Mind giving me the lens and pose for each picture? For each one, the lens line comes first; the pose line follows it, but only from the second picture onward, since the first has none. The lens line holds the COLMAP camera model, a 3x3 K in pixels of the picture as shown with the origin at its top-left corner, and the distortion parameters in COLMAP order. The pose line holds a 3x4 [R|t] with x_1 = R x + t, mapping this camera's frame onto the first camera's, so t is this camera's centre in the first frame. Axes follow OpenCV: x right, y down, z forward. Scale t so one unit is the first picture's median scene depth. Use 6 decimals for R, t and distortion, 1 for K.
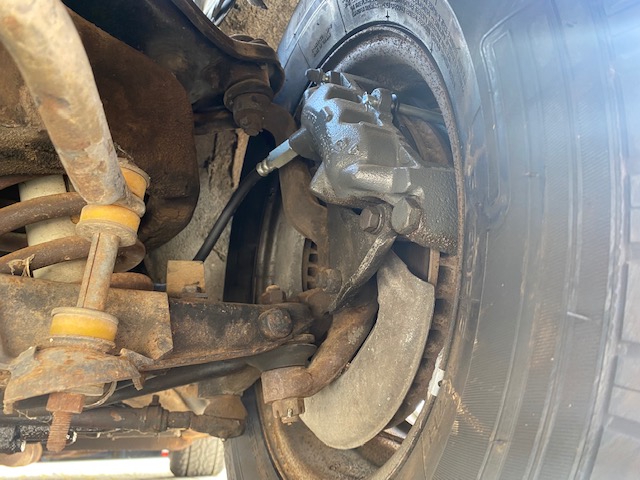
lens RADIAL K [[500.2, 0, 320.0], [0, 500.2, 240.0], [0, 0, 1]] dist [-0.000714, 0.000115]
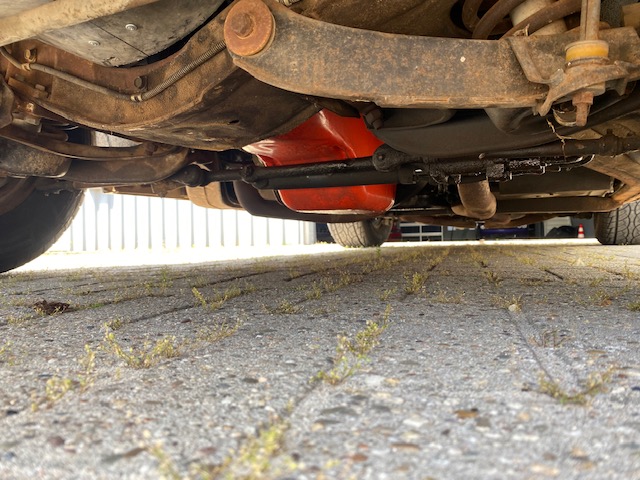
lens RADIAL K [[500.2, 0, 320.0], [0, 500.2, 240.0], [0, 0, 1]] dist [-0.000714, 0.000115]
pose [[0.728467, 0.008887, -0.685023, 0.006008], [0.257566, 0.923004, 0.285874, 0.025585], [0.634820, -0.384689, 0.670089, -0.472669]]
